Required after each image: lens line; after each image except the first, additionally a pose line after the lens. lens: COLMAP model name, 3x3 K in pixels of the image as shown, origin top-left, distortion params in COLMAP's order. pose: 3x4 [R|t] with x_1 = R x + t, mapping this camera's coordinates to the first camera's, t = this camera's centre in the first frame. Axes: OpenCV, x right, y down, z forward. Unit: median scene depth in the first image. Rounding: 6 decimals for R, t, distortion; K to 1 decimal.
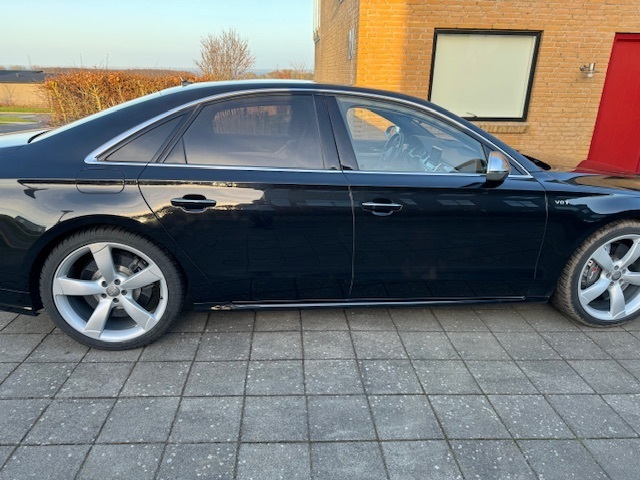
lens RADIAL K [[455.7, 0, 318.0], [0, 455.7, 238.2], [0, 0, 1]] dist [0.041141, 0.001056]
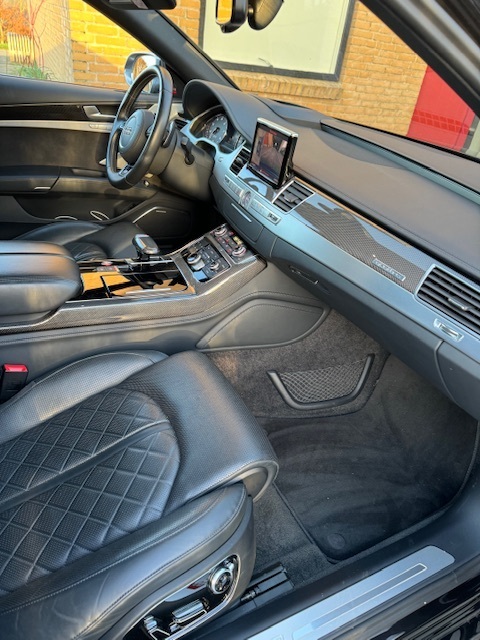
lens RADIAL K [[455.7, 0, 242.3], [0, 455.7, 317.2], [0, 0, 1]] dist [0.041141, 0.001056]
pose [[0.940703, -0.080684, 0.329497, 0.059885], [0.002389, 0.972855, 0.231404, -0.070896], [-0.339223, -0.216895, 0.915360, 0.342579]]
